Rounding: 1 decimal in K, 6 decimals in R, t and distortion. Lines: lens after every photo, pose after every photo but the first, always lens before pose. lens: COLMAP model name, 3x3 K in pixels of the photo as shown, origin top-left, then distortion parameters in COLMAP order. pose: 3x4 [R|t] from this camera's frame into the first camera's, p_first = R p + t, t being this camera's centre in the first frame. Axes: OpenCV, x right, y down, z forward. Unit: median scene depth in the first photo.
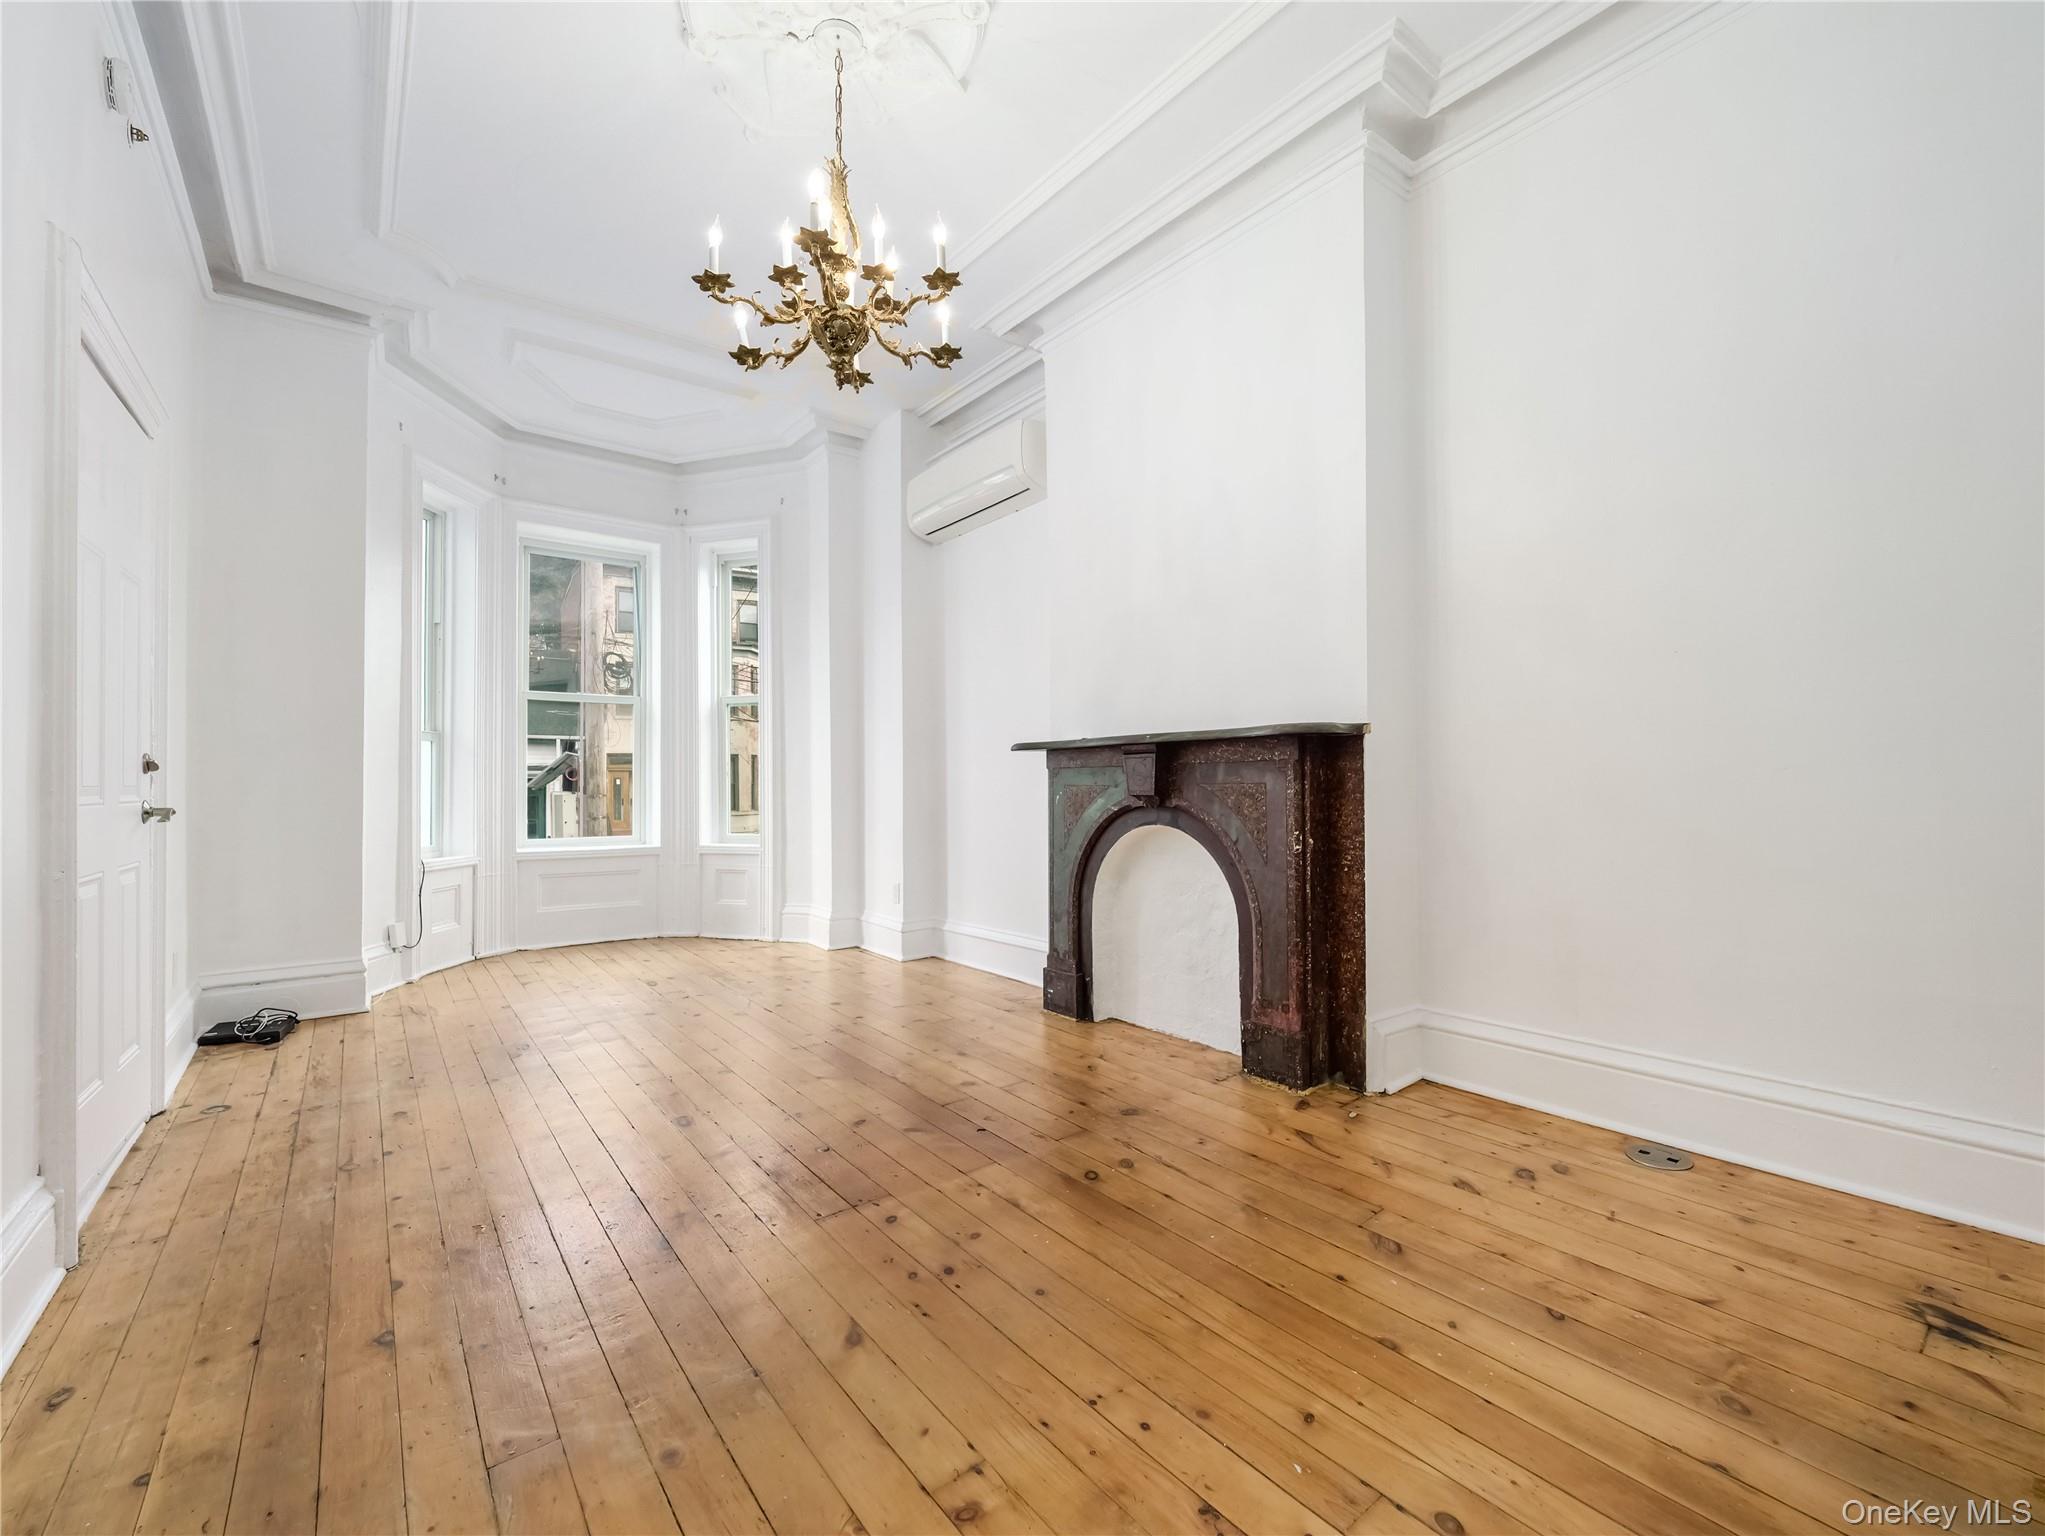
lens RADIAL K [[865.7, 0, 1007.9], [0, 865.7, 771.9], [0, 0, 1]] dist [-0.006378, 0.000130]
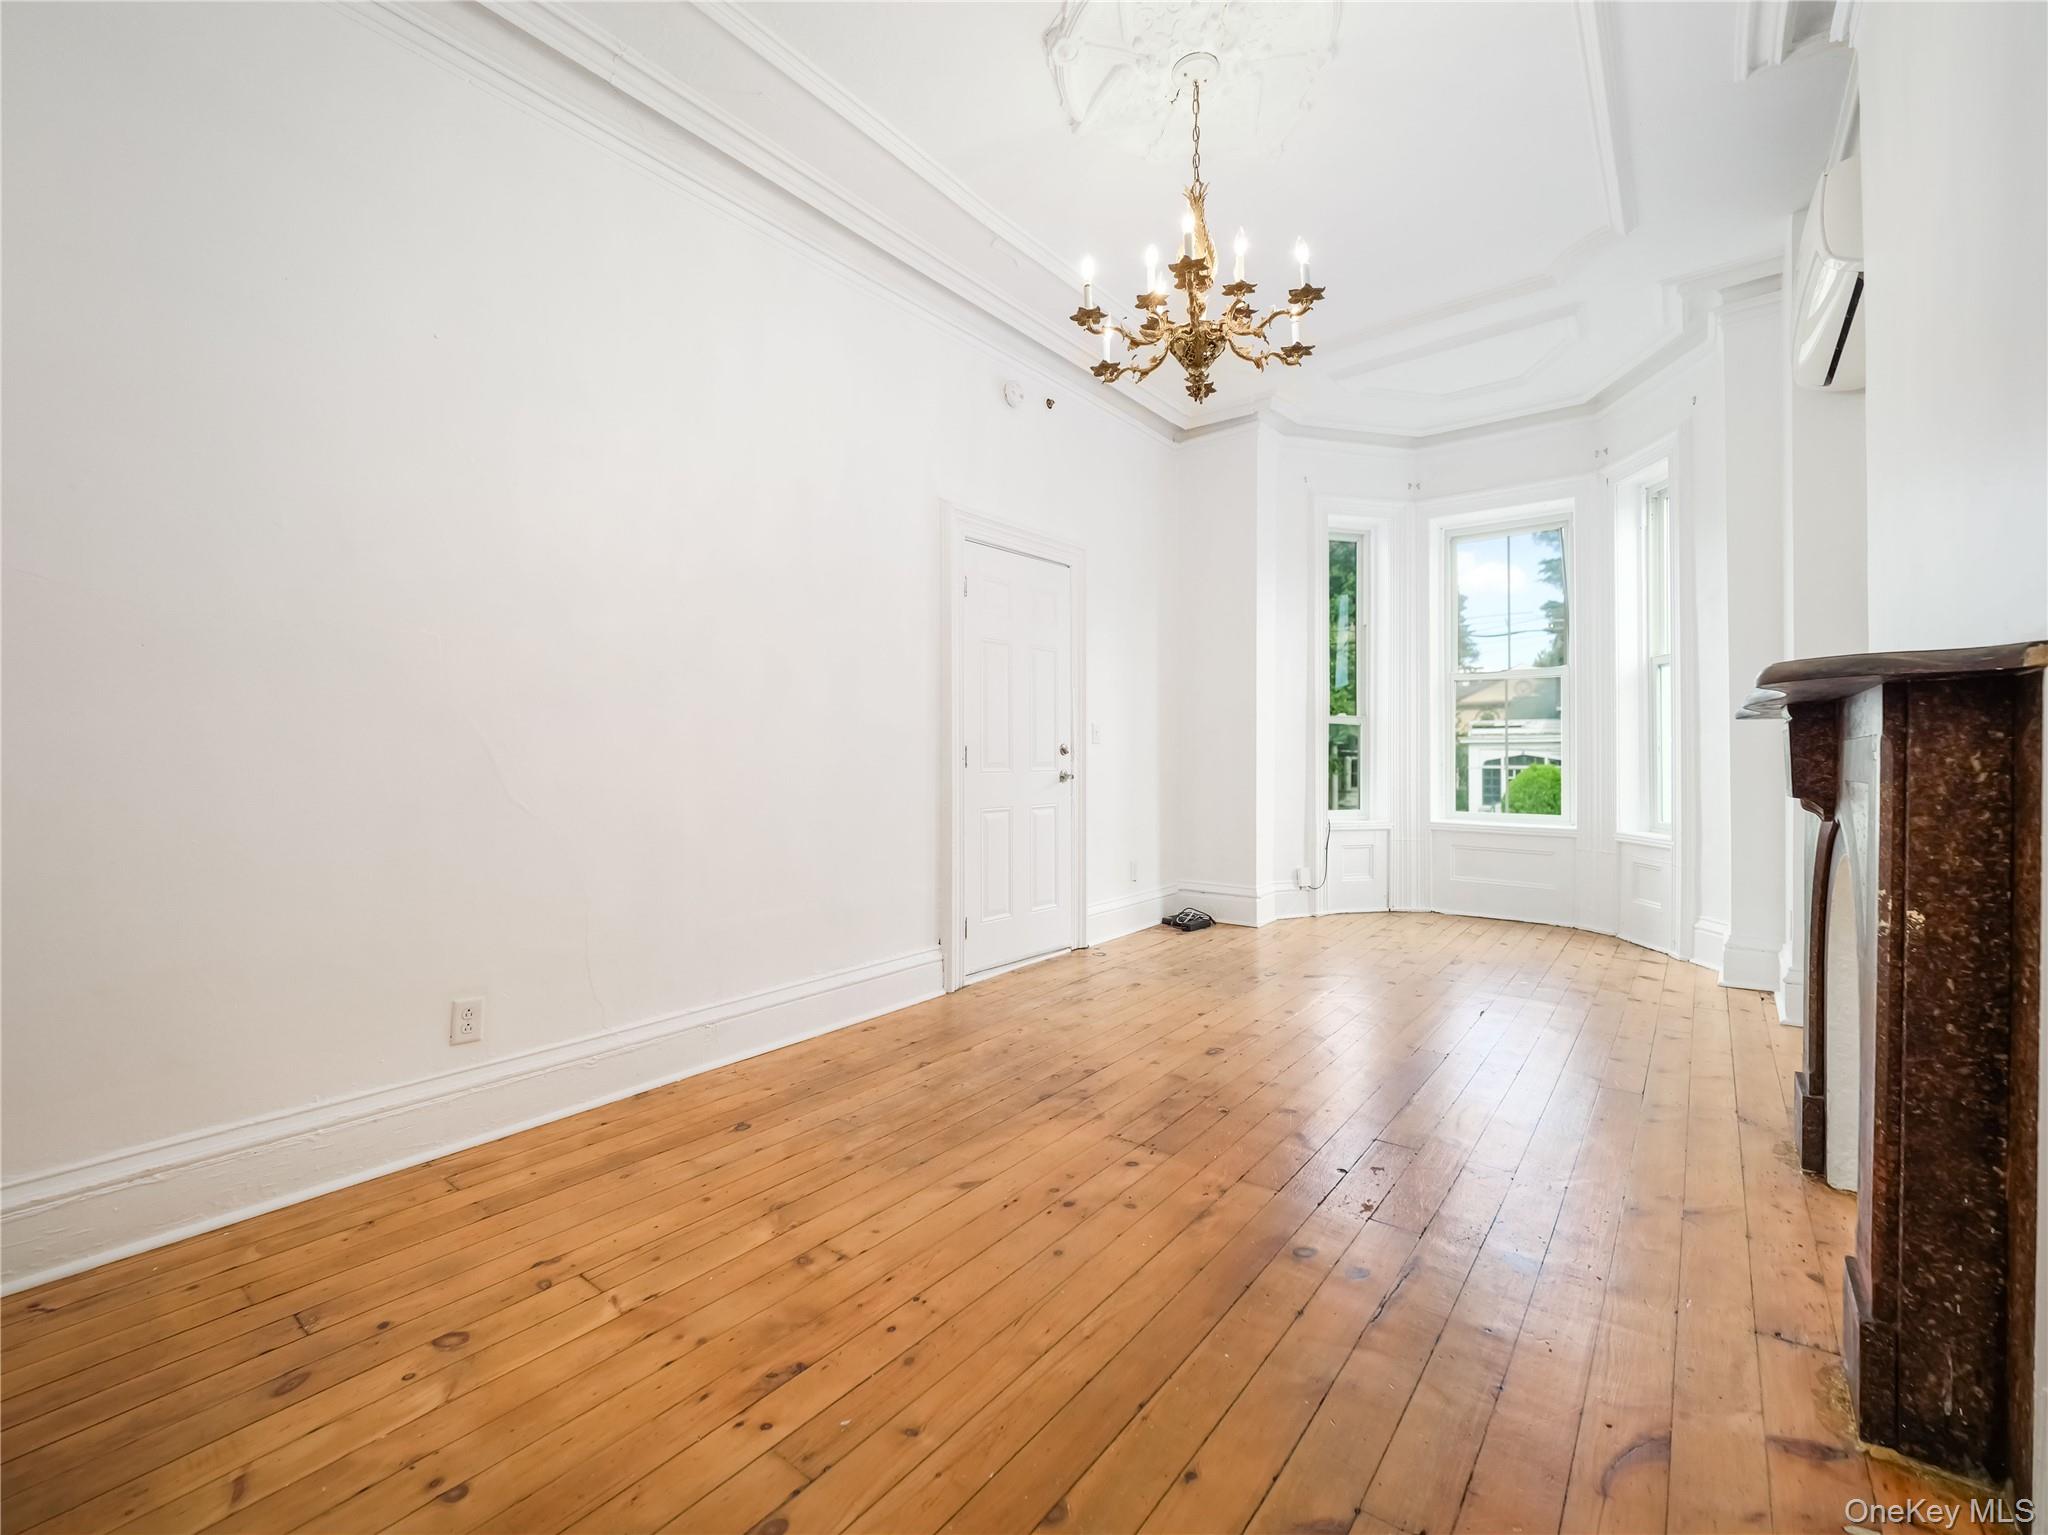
lens RADIAL K [[859.1, 0, 1044.5], [0, 859.1, 752.9], [0, 0, 1]] dist [-0.005225, -0.000292]
pose [[0.265826, 0.002521, -0.964018, 0.655697], [0.011475, 0.999917, 0.005779, -0.012298], [0.963953, -0.012598, 0.265775, 0.444370]]
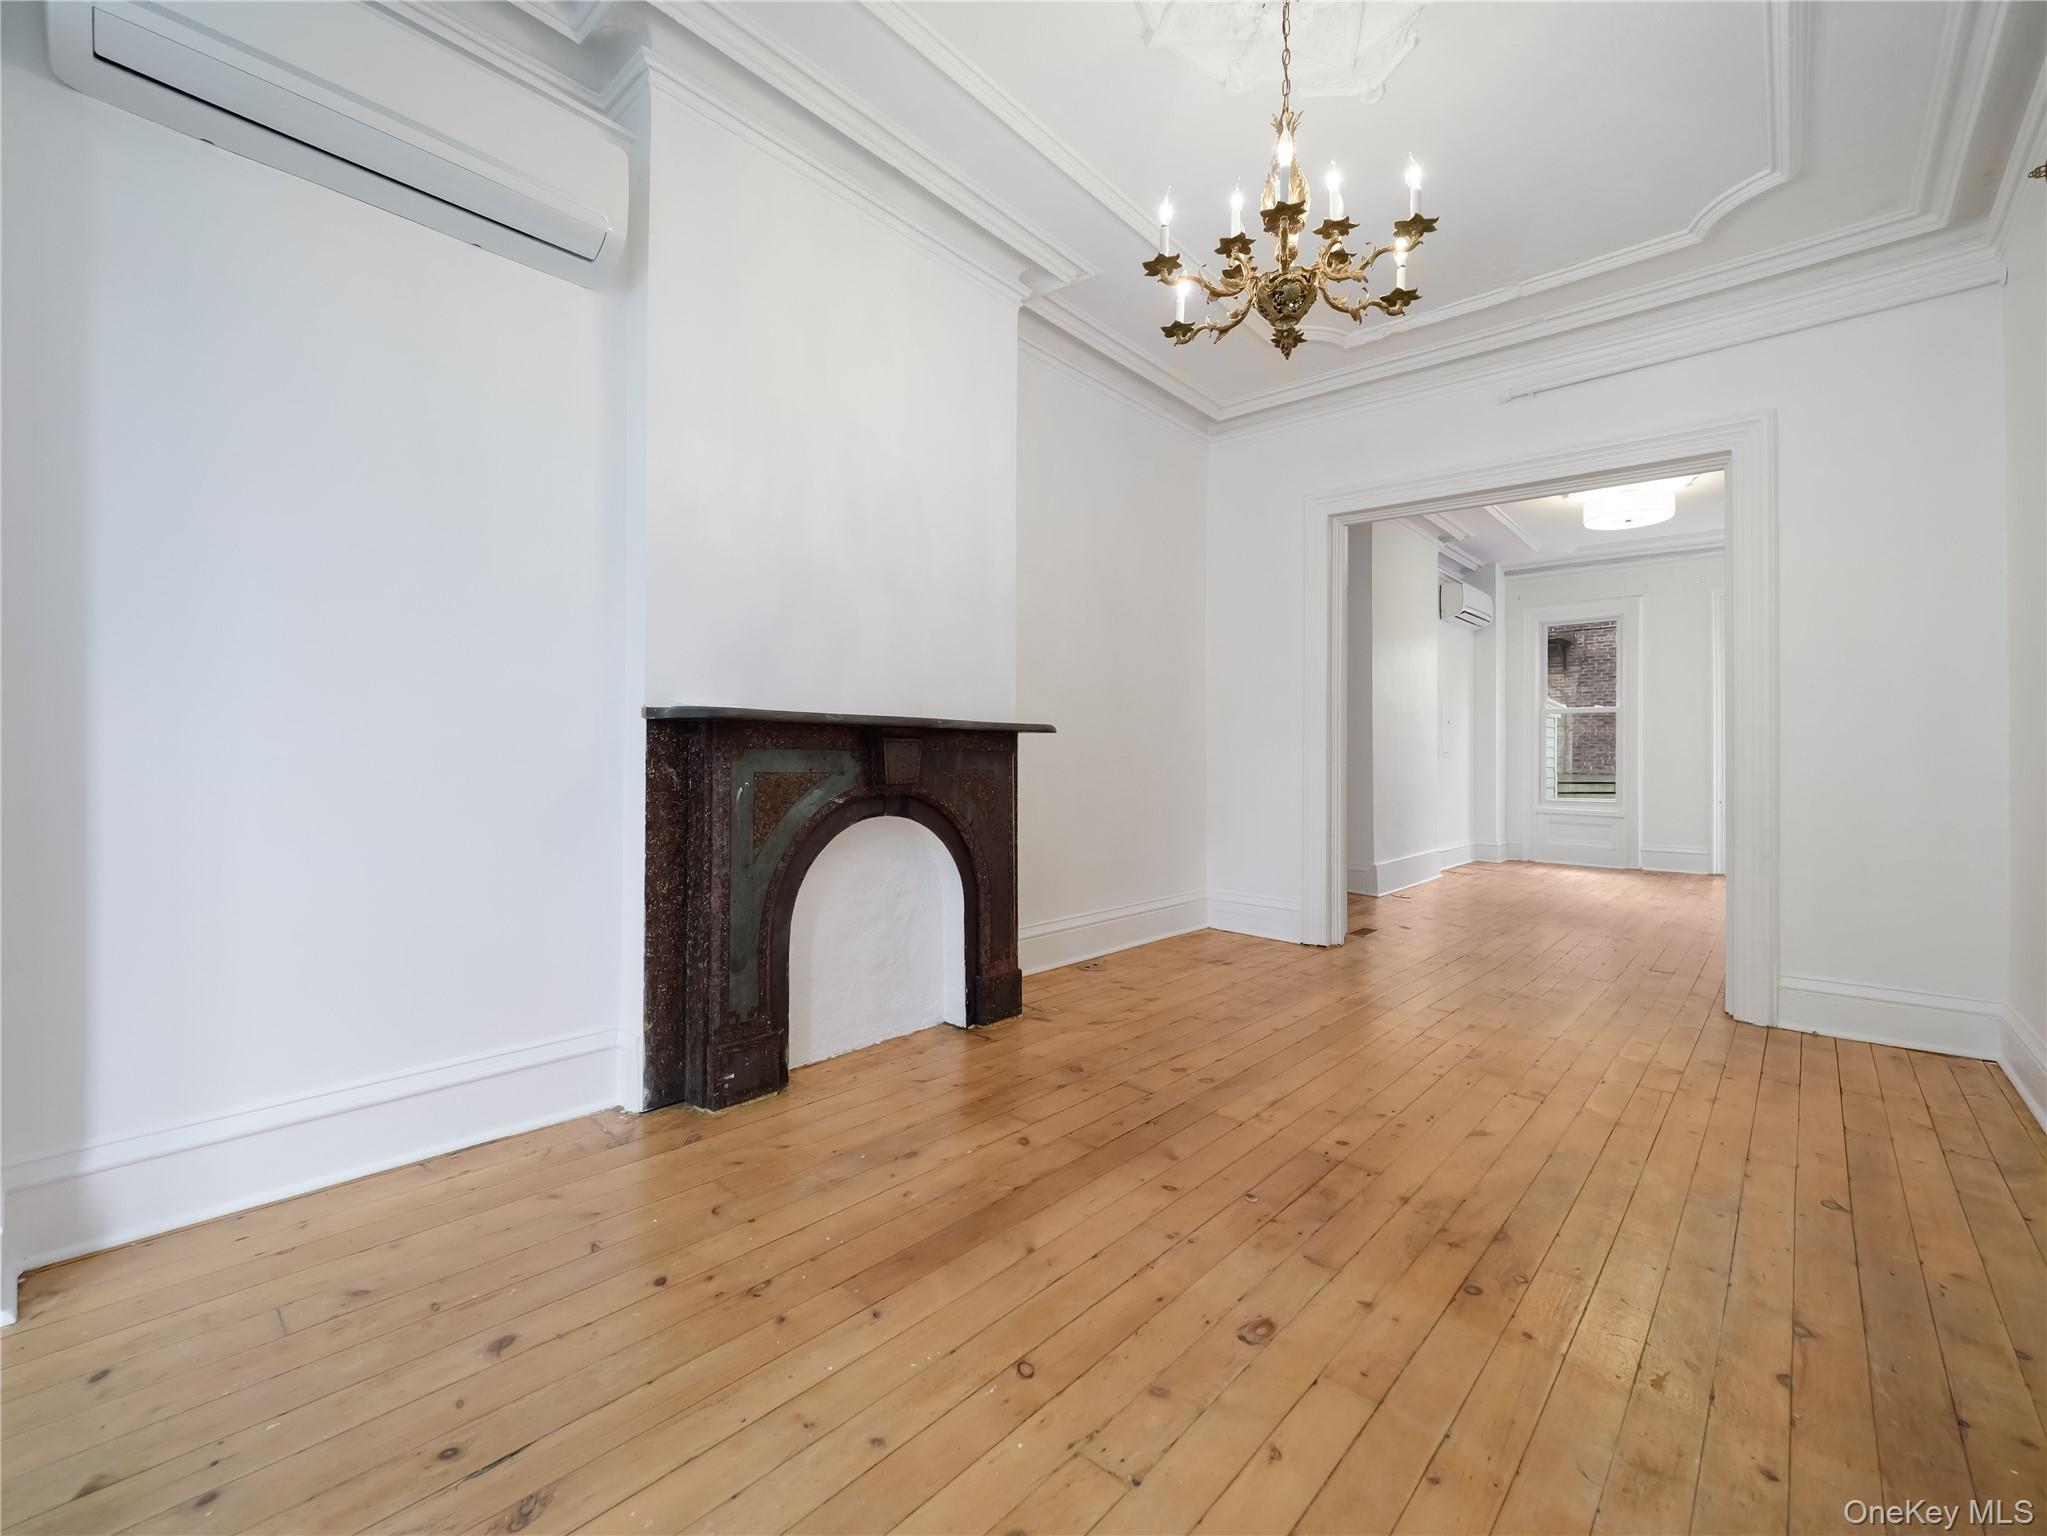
lens RADIAL K [[870.3, 0, 1035.0], [0, 870.3, 753.1], [0, 0, 1]] dist [-0.007130, 0.000639]
pose [[-0.197128, 0.015308, 0.980258, -0.898009], [-0.019593, 0.999617, -0.019550, 0.011523], [-0.980182, -0.023060, -0.196753, 1.215631]]
